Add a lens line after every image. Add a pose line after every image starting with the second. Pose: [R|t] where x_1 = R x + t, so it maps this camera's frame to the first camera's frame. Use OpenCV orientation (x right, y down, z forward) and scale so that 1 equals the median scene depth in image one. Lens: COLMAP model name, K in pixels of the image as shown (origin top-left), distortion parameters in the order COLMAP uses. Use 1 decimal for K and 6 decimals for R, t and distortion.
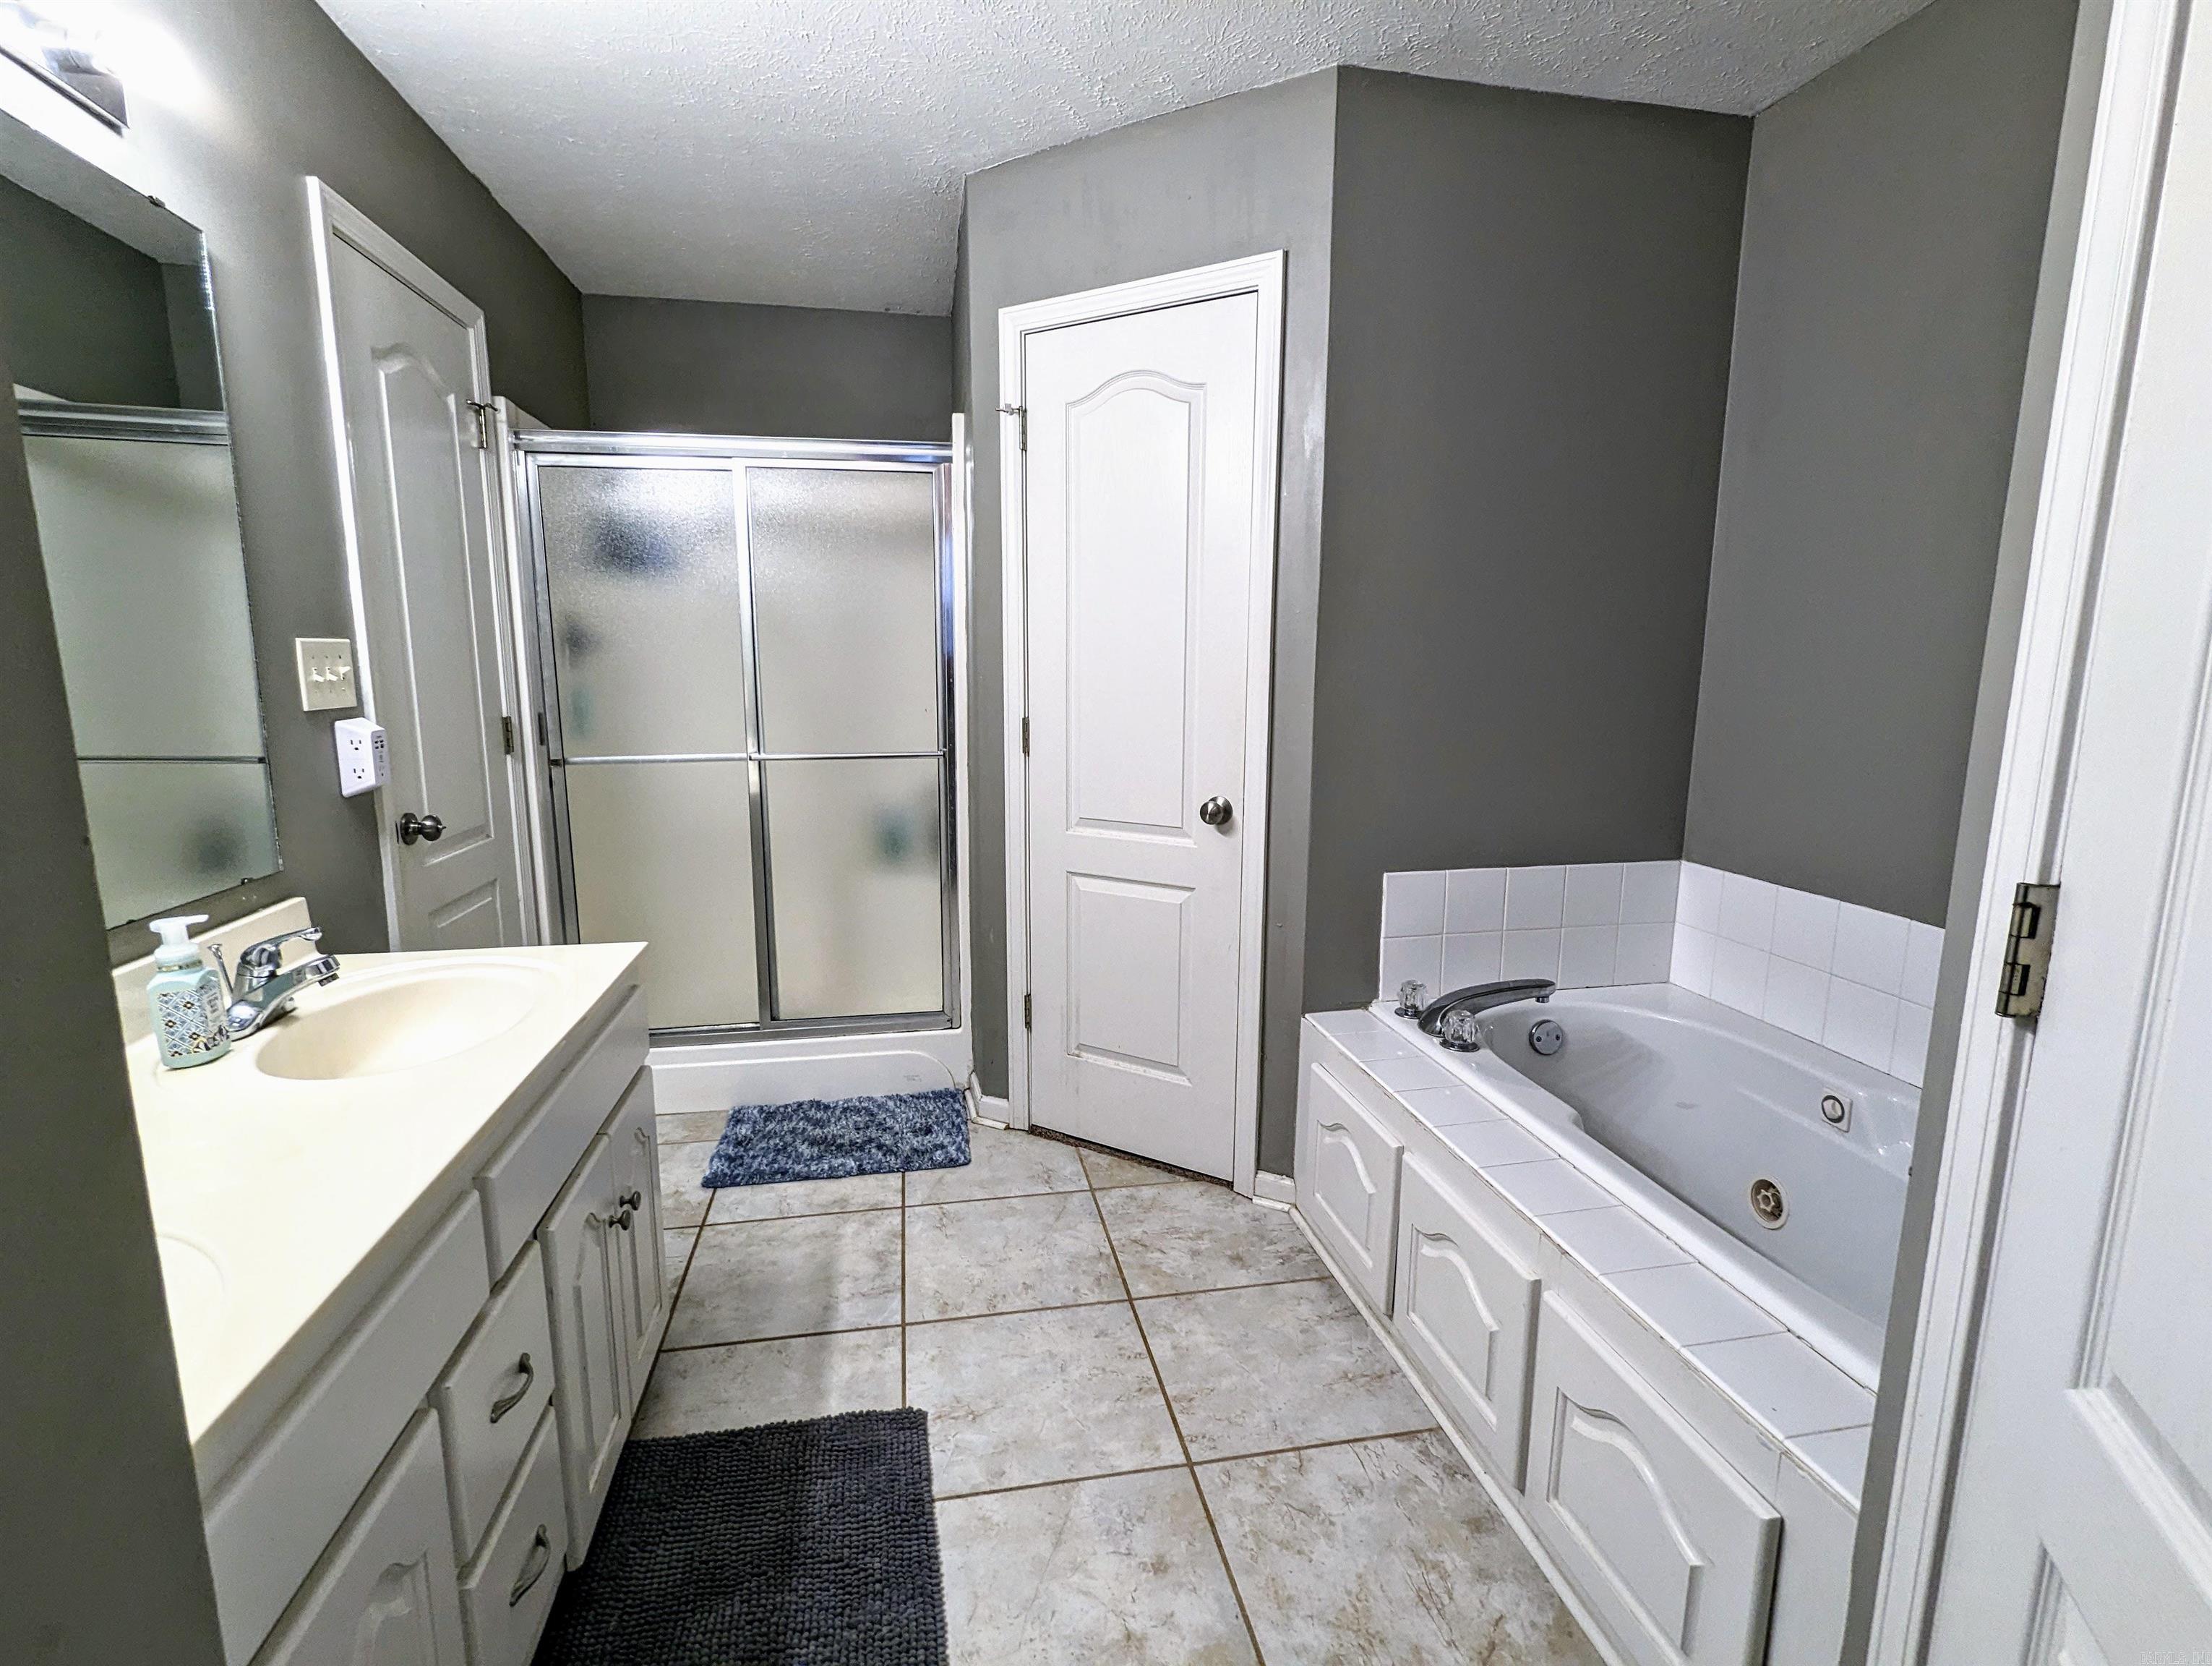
lens RADIAL K [[1058.8, 0, 1100.8], [0, 1058.8, 837.4], [0, 0, 1]] dist [-0.001566, 0.000675]
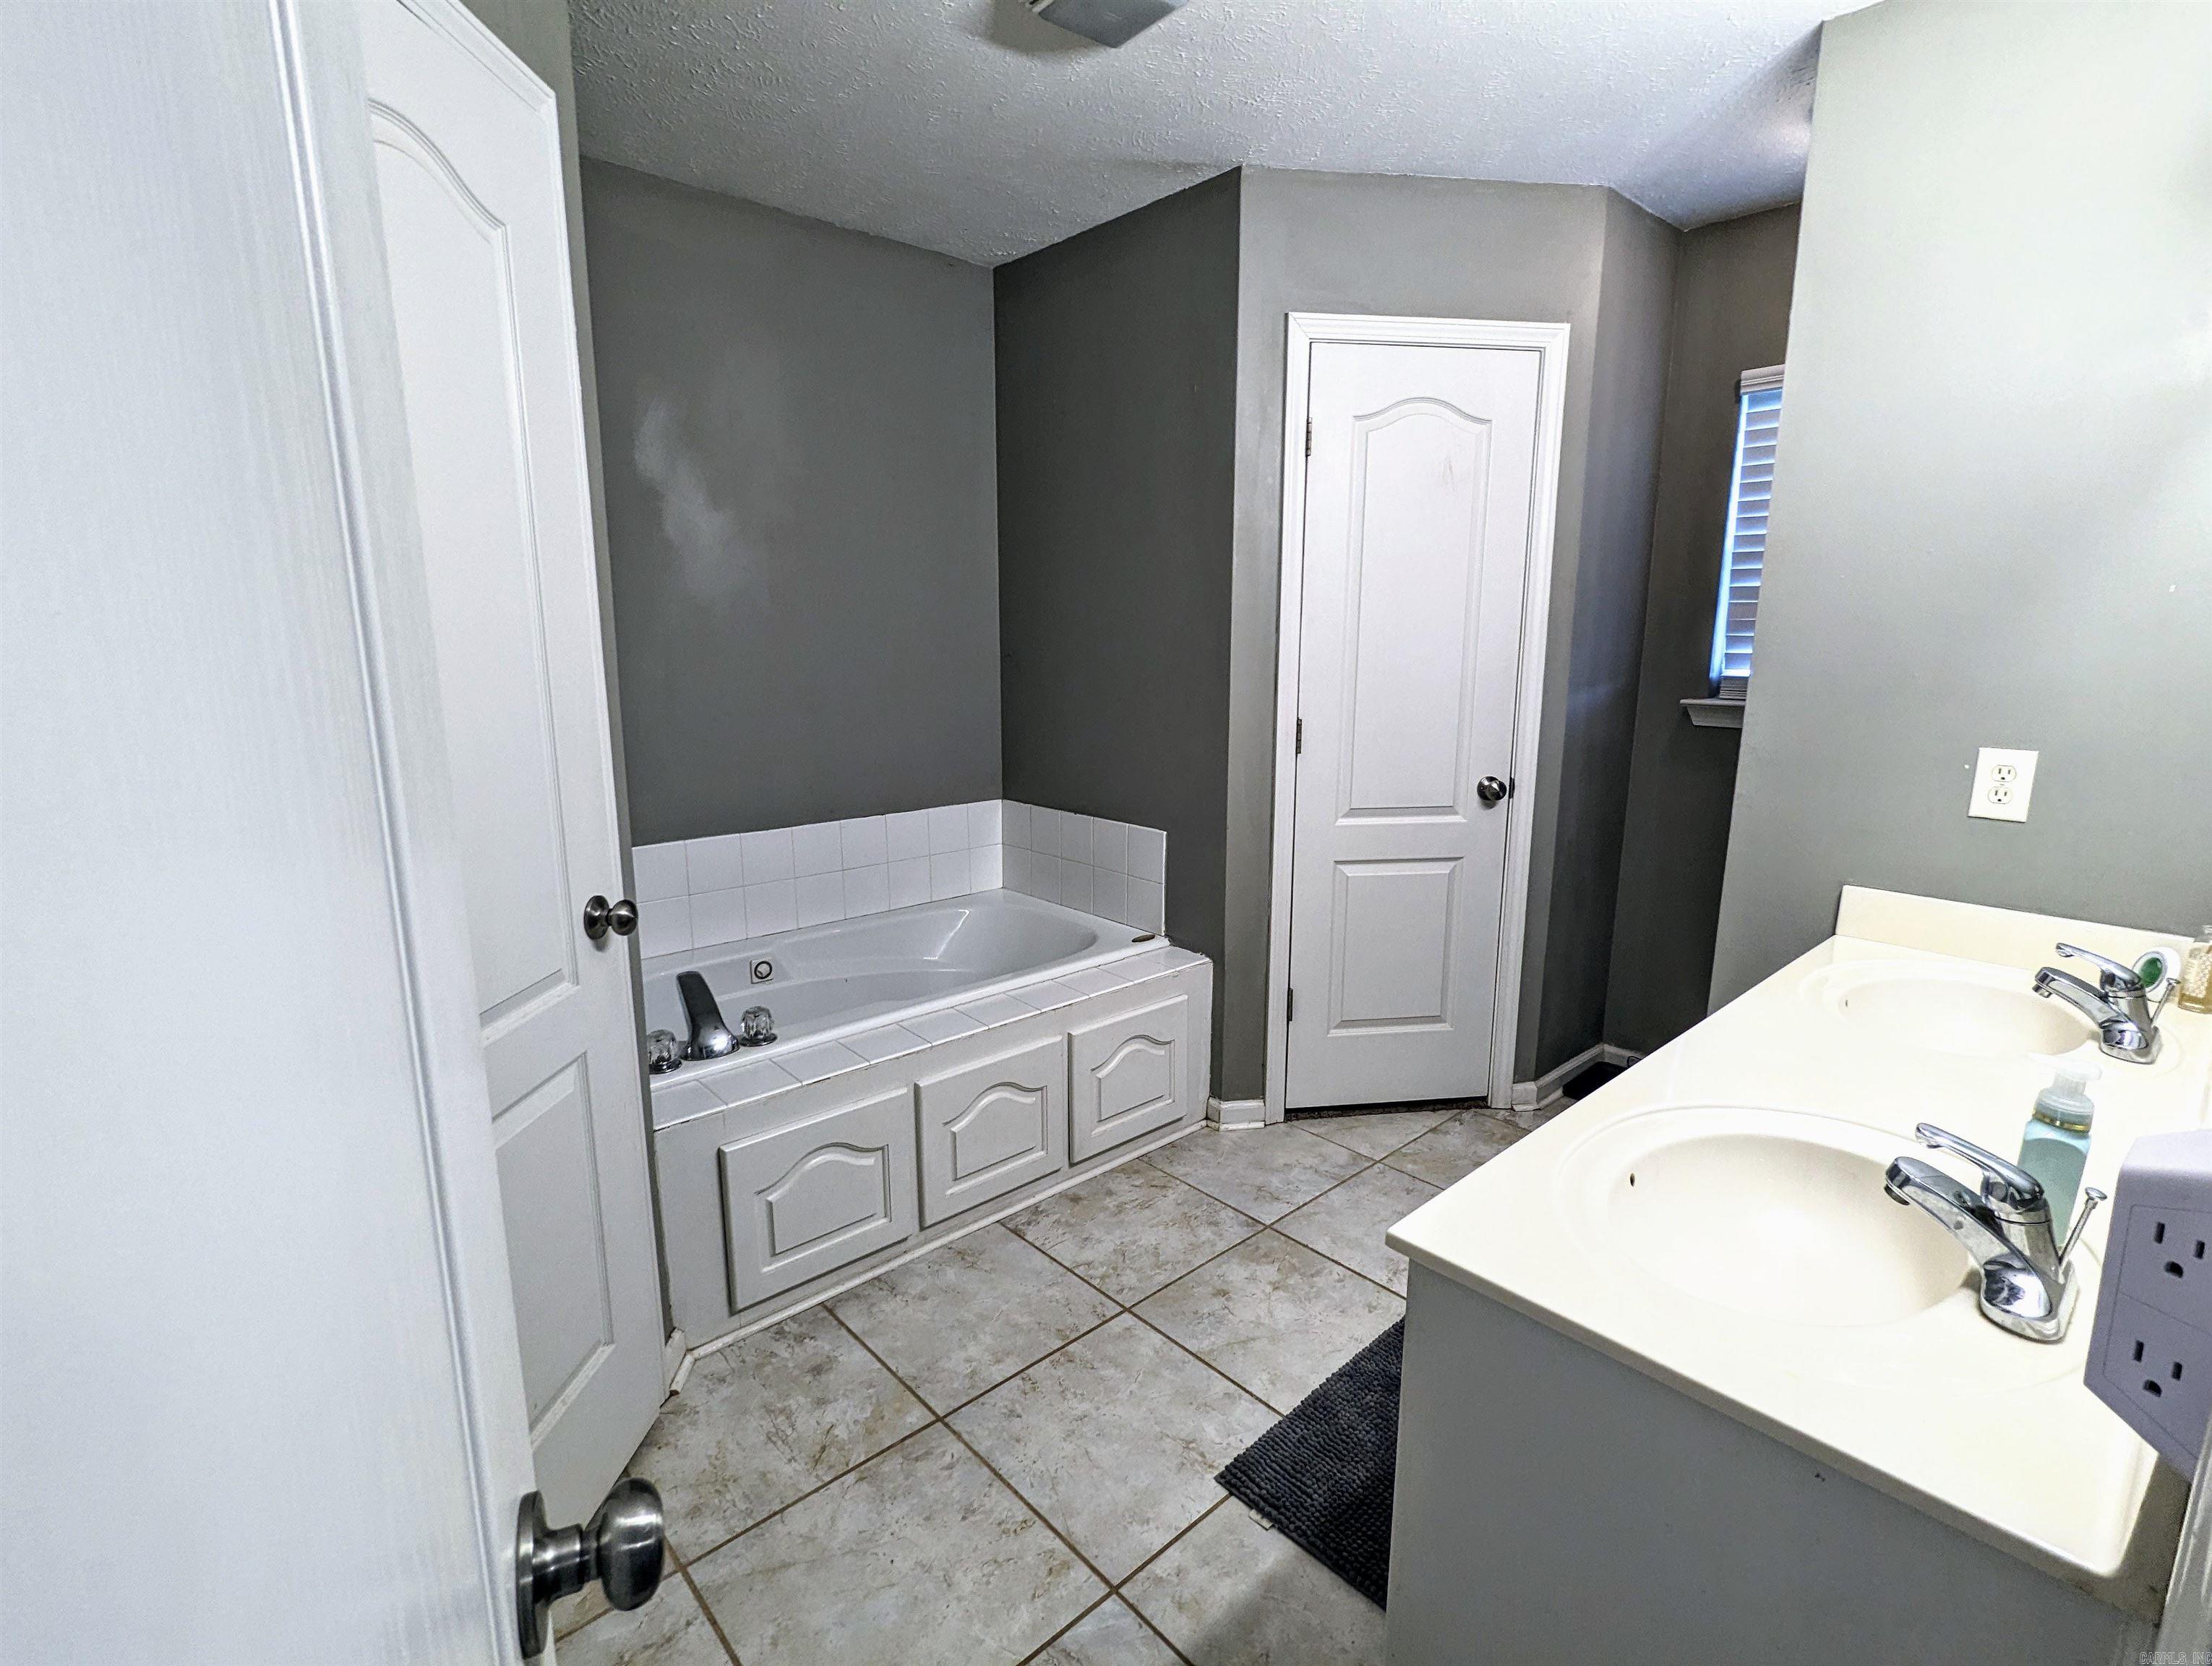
lens RADIAL K [[1058.8, 0, 1100.8], [0, 1058.8, 837.4], [0, 0, 1]] dist [-0.001566, 0.000675]
pose [[-0.523903, -0.169947, 0.834652, -0.810915], [0.135950, 0.950649, 0.278900, -0.286096], [-0.840859, 0.259587, -0.474944, 1.393086]]
